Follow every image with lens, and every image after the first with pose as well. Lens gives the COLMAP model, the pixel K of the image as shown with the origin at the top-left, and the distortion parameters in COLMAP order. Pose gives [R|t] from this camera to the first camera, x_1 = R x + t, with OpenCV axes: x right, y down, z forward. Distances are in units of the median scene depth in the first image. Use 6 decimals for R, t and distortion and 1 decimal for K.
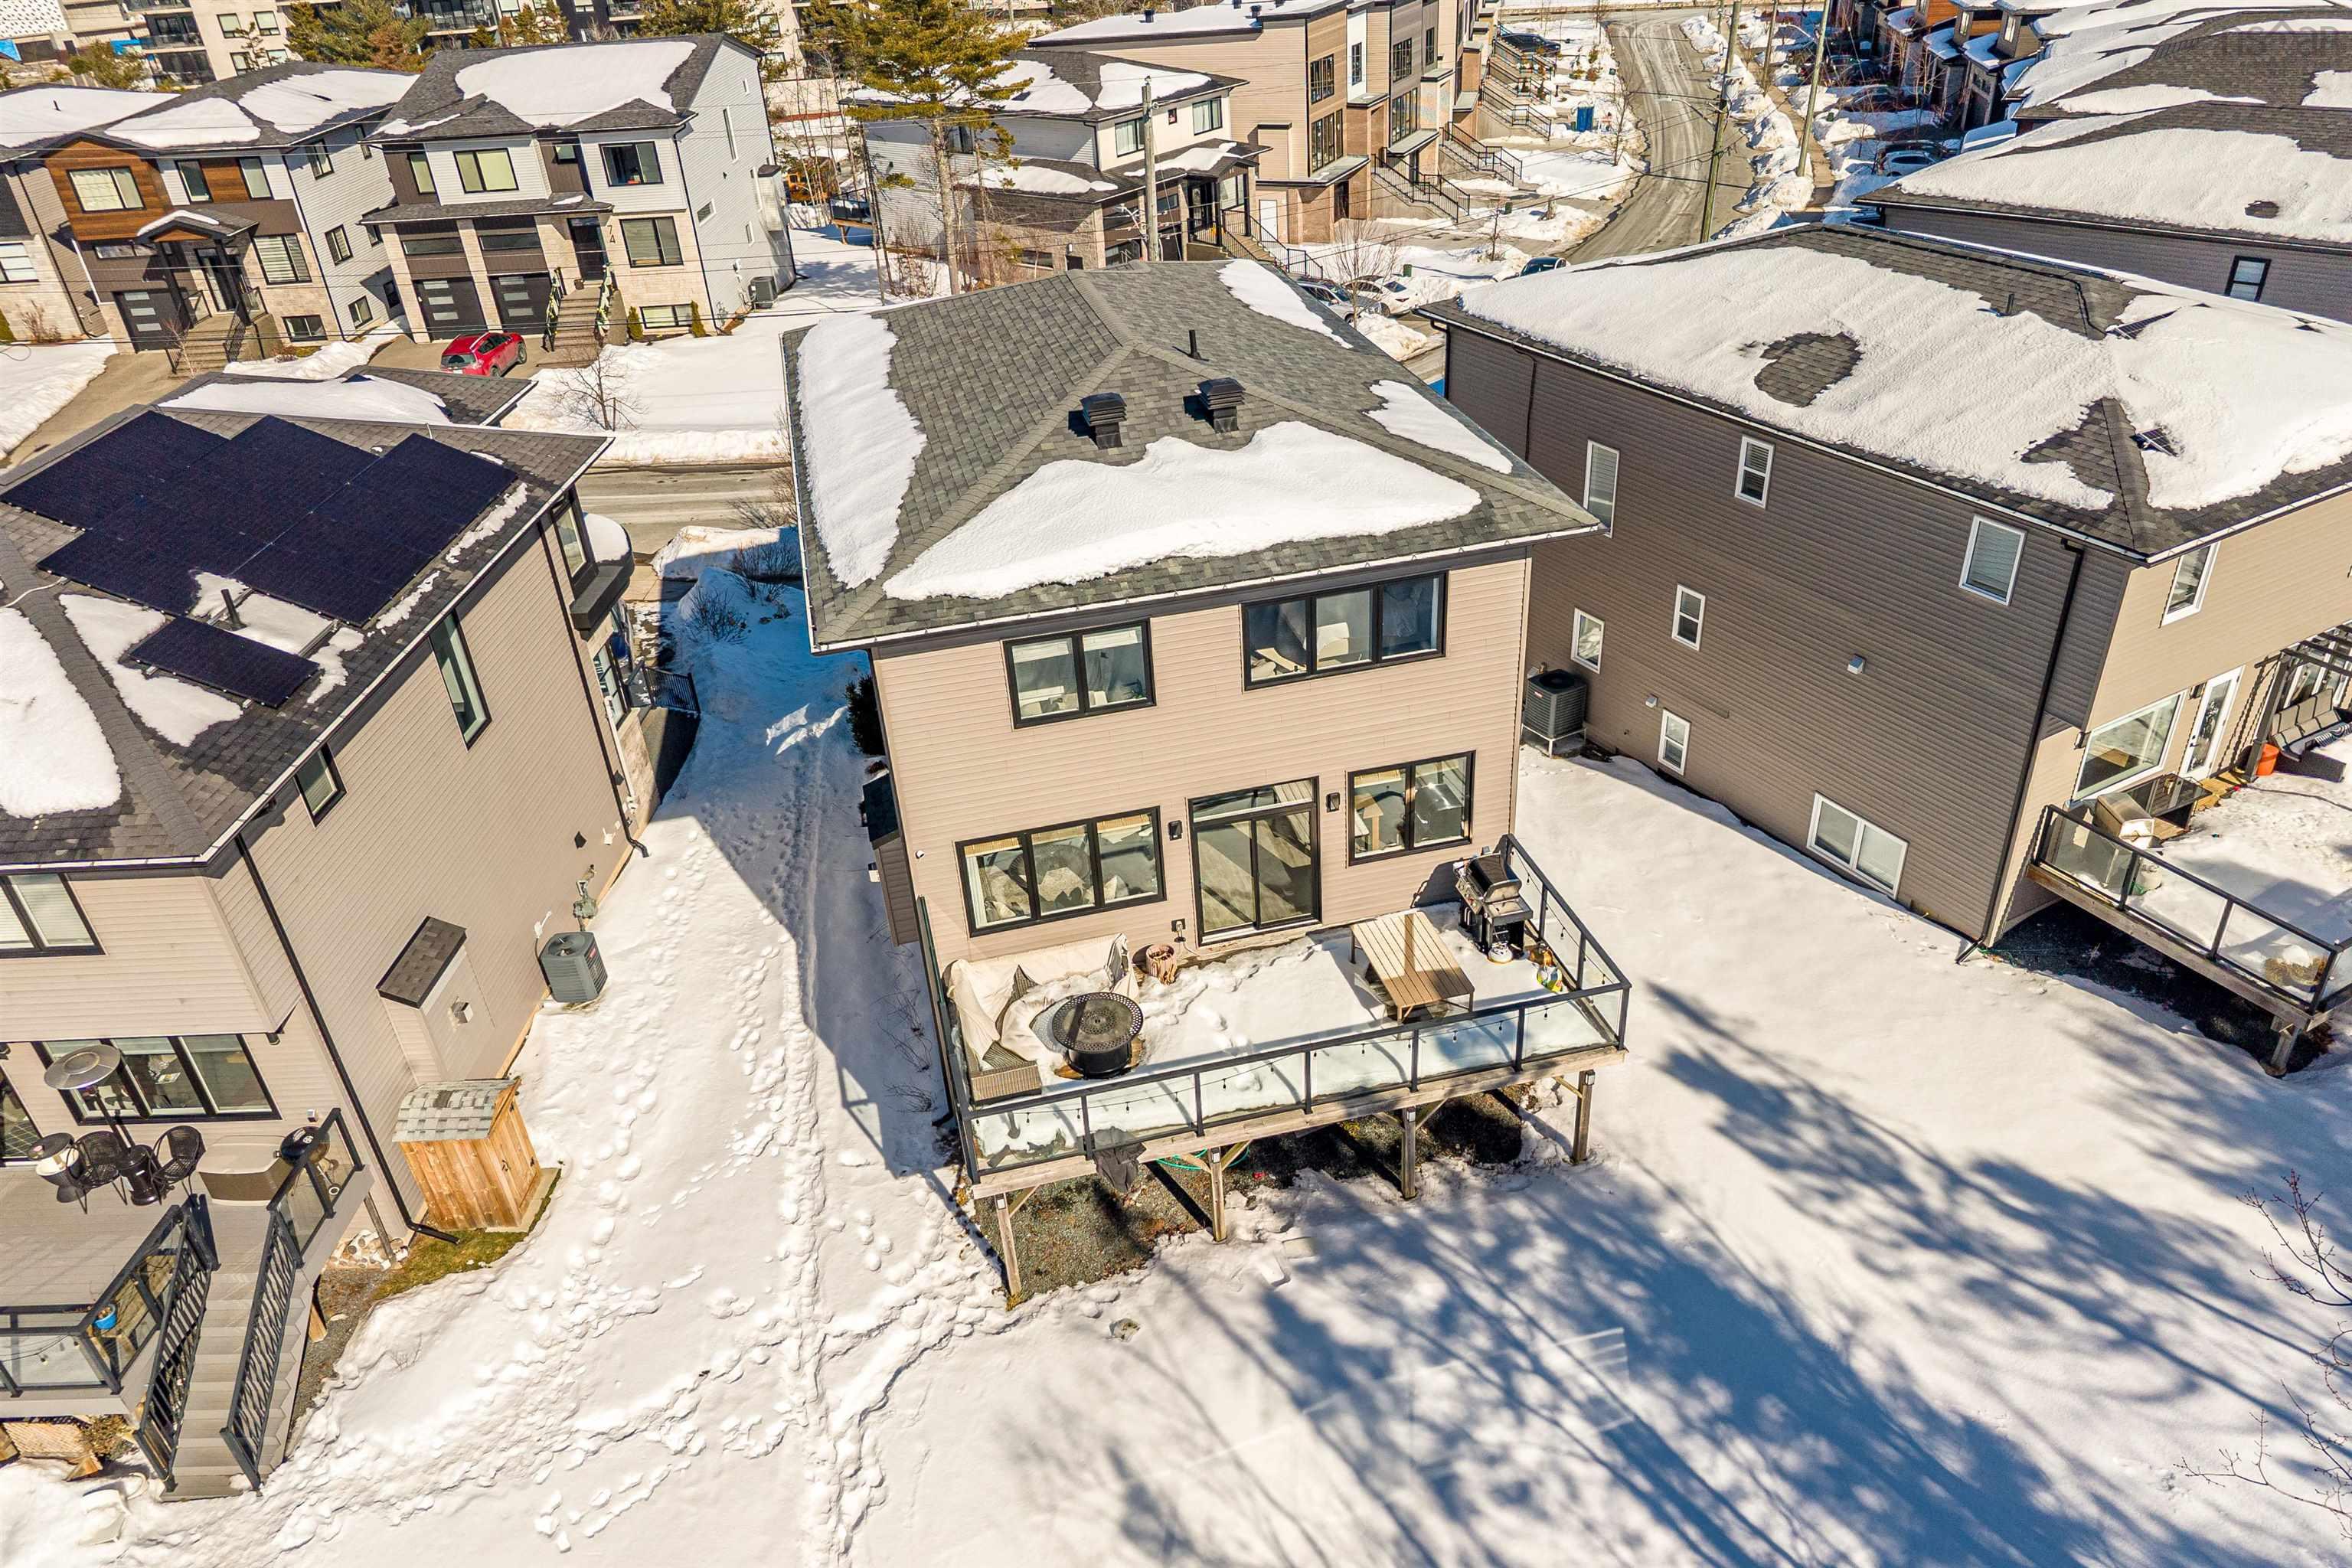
lens RADIAL K [[1574.9, 0, 1183.6], [0, 1574.9, 787.6], [0, 0, 1]] dist [0.001194, 0.001935]
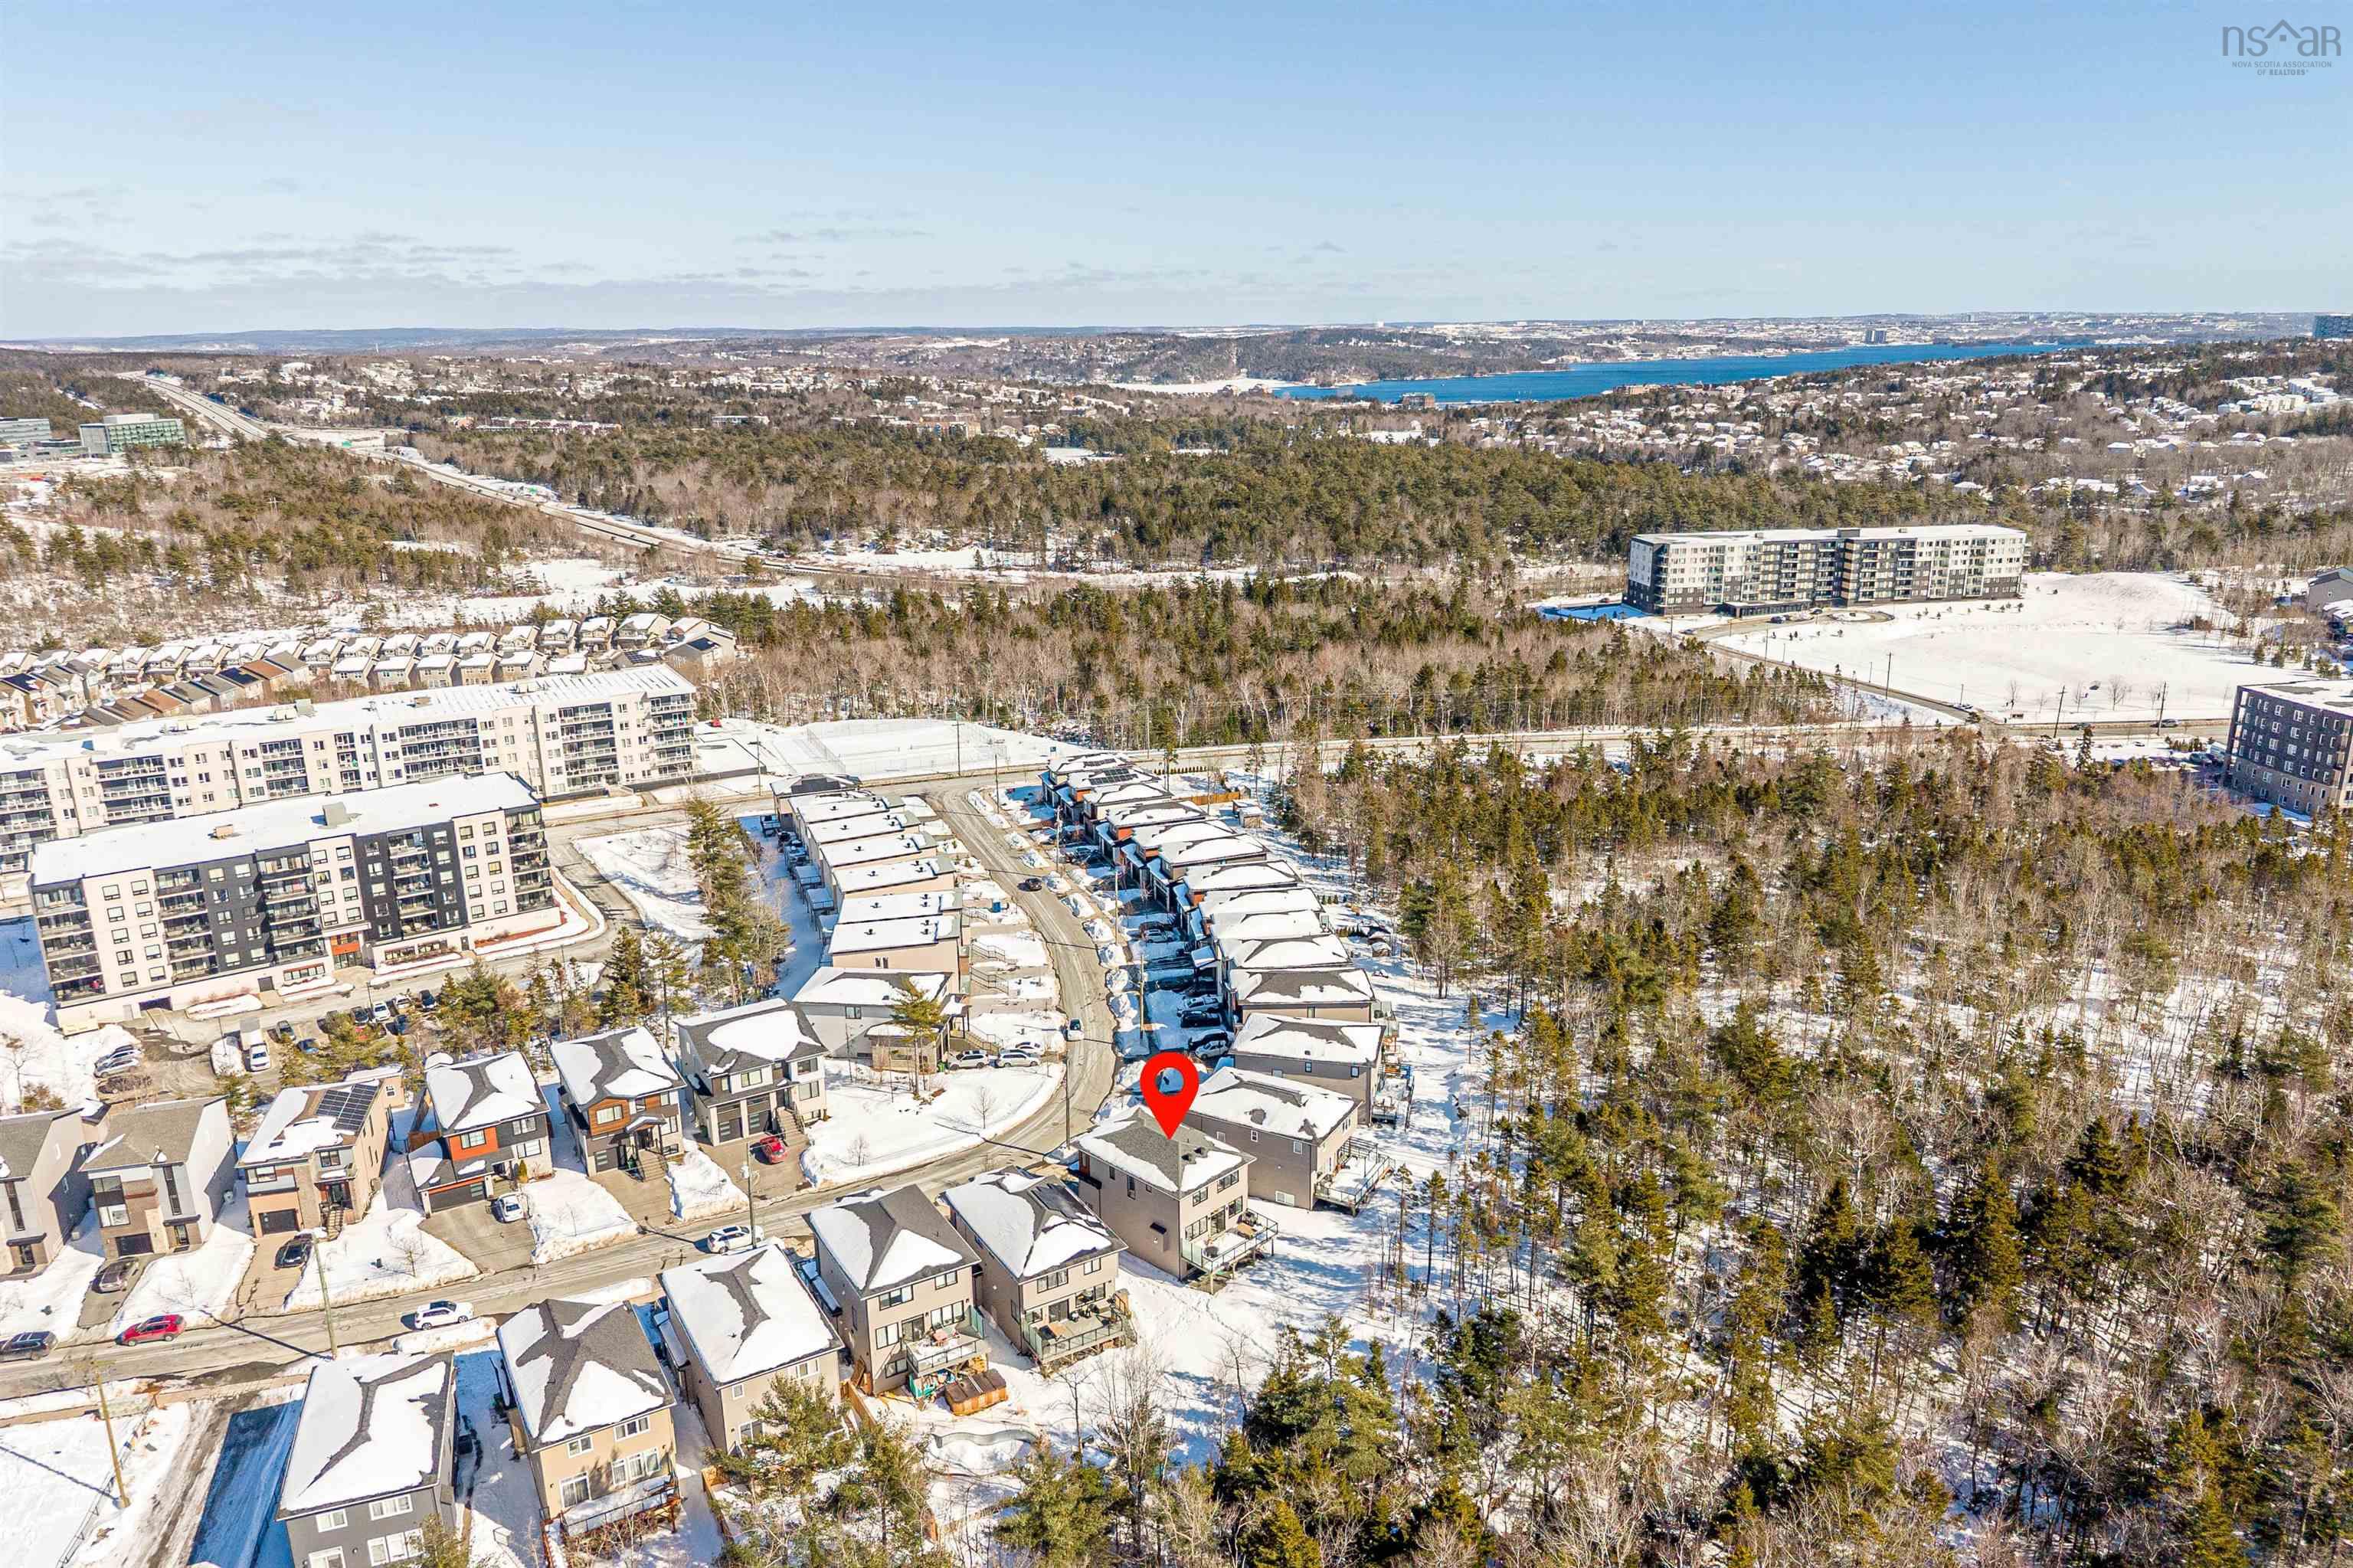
lens RADIAL K [[1575.6, 0, 1184.1], [0, 1575.6, 787.6], [0, 0, 1]] dist [0.001194, 0.001935]
pose [[0.844668, -0.093624, 0.527040, -1.867767], [0.243227, 0.944204, -0.222081, -0.130774], [-0.476841, 0.315775, 0.820310, -2.694784]]
